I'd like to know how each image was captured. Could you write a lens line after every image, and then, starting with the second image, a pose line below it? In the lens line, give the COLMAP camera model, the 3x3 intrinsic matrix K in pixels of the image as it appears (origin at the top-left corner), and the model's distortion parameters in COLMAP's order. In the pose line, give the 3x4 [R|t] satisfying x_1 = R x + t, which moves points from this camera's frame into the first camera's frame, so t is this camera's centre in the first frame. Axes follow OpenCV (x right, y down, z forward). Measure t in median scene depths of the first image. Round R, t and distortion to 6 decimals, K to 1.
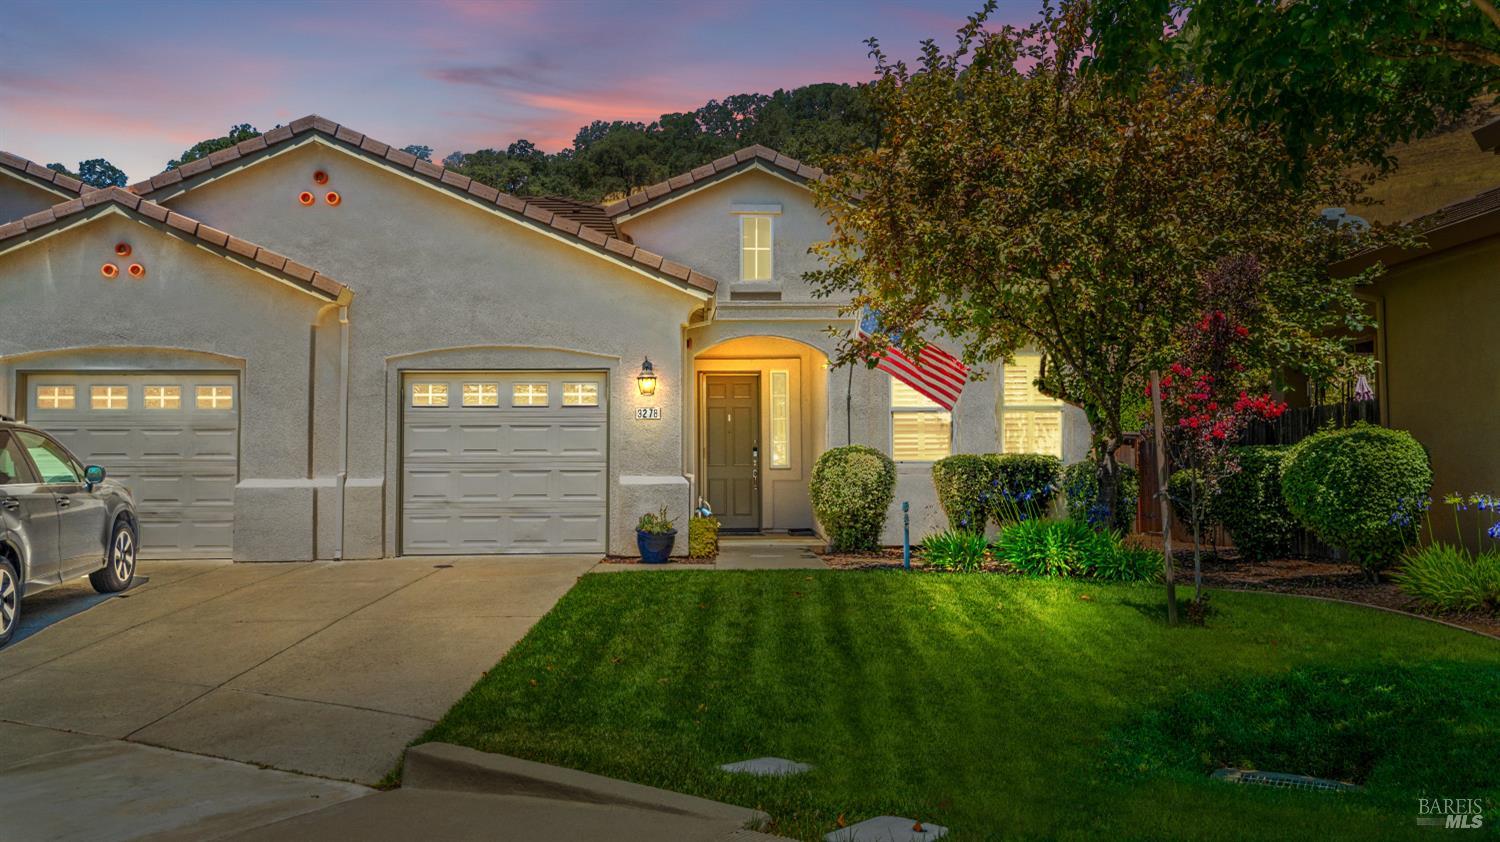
lens RADIAL K [[1172.8, 0, 749.8], [0, 1172.8, 419.0], [0, 0, 1]] dist [0.017599, 0.002948]
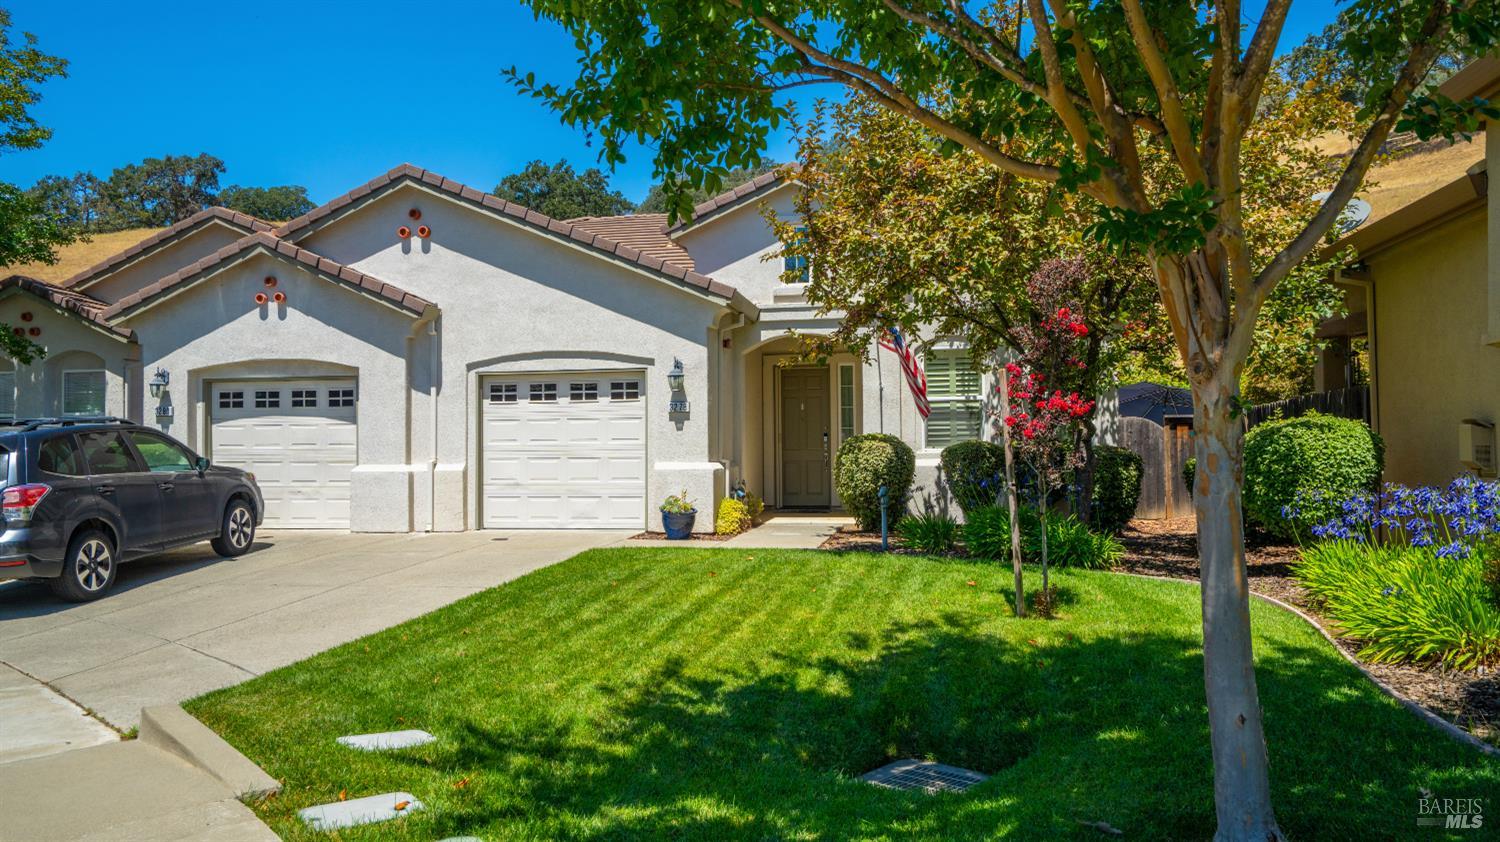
lens RADIAL K [[1042.5, 0, 749.1], [0, 1042.5, 416.7], [0, 0, 1]] dist [-0.004584, 0.004129]
pose [[0.974651, -0.009713, -0.223518, 0.206441], [0.013734, 0.999770, 0.016445, -0.011010], [0.223307, -0.019098, 0.974561, 0.032279]]
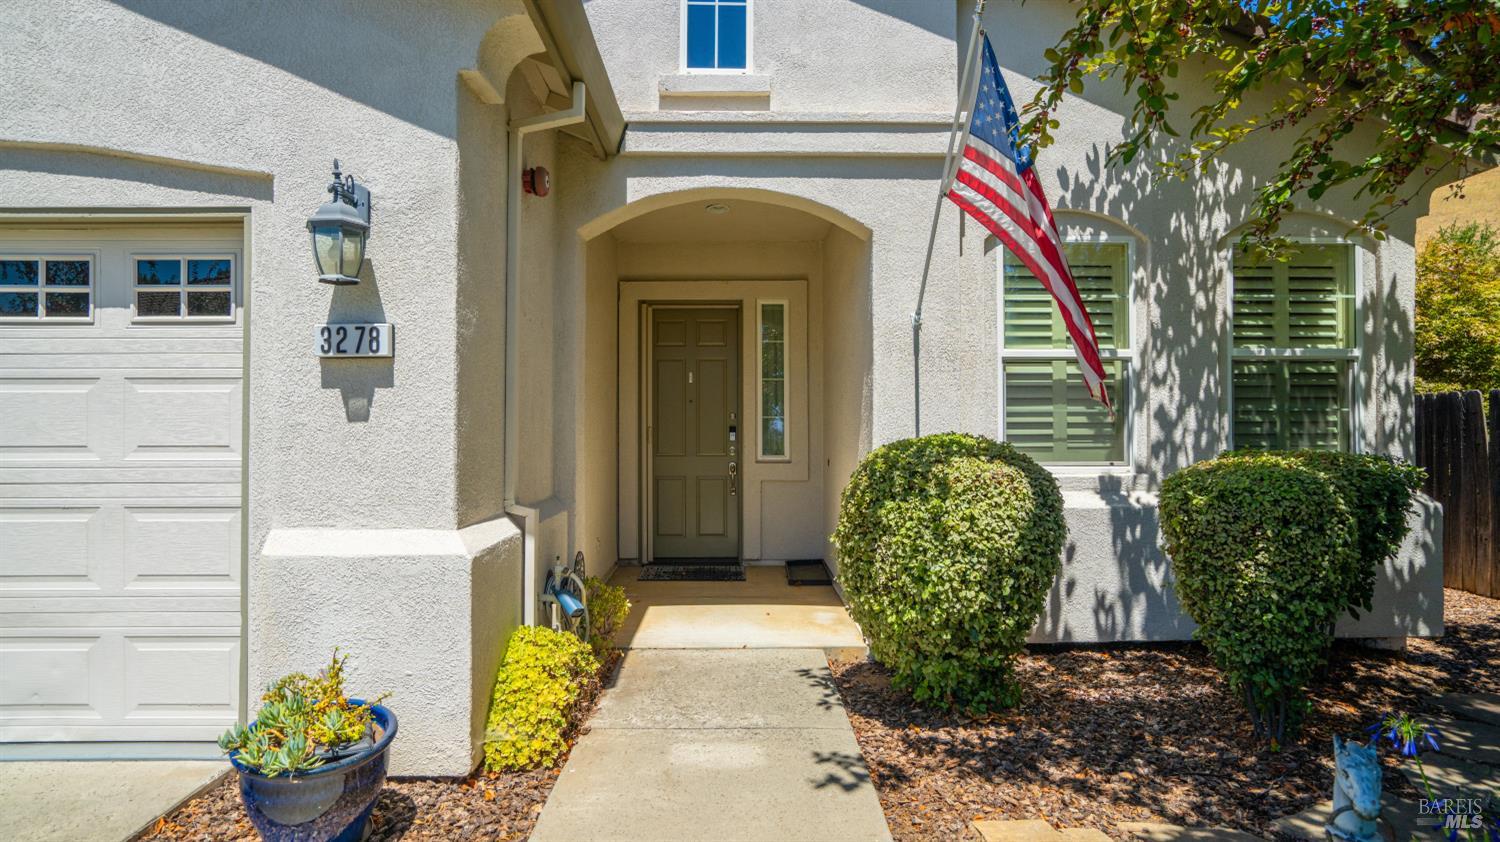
lens RADIAL K [[780.4, 0, 737.6], [0, 780.4, 424.2], [0, 0, 1]] dist [0.002897, -0.000473]
pose [[0.999353, 0.004948, -0.035614, 0.029437], [-0.003555, 0.999230, 0.039076, 0.009904], [0.035780, -0.038924, 0.998601, 0.789014]]
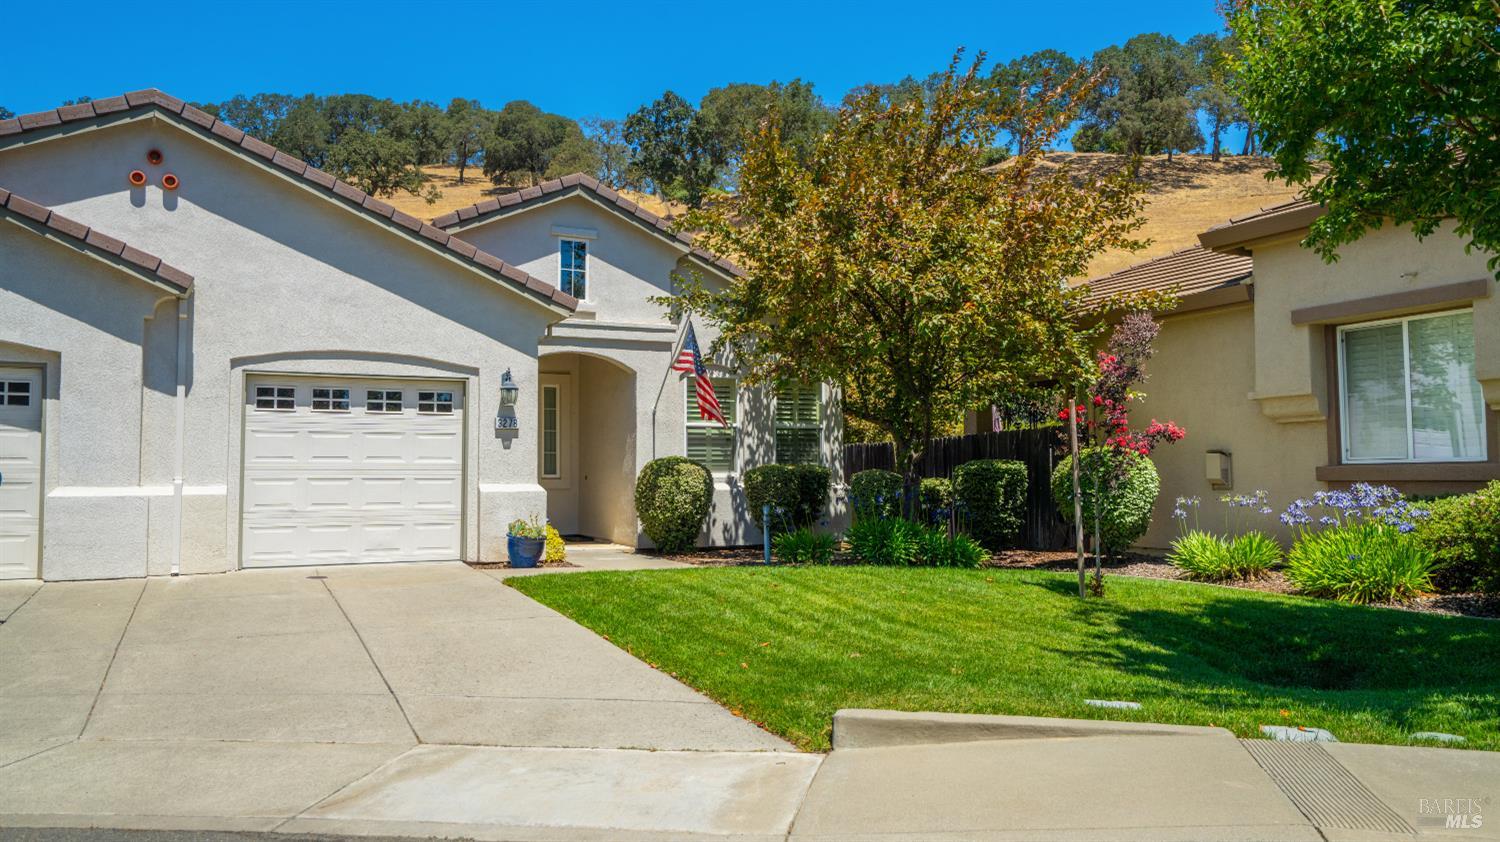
lens RADIAL K [[1115.5, 0, 747.2], [0, 1115.5, 420.5], [0, 0, 1]] dist [0.021459, 0.006683]
pose [[0.914336, 0.023449, 0.404277, -0.293540], [-0.018356, 0.999696, -0.016470, 0.005343], [-0.404540, 0.007638, 0.914488, 0.016382]]
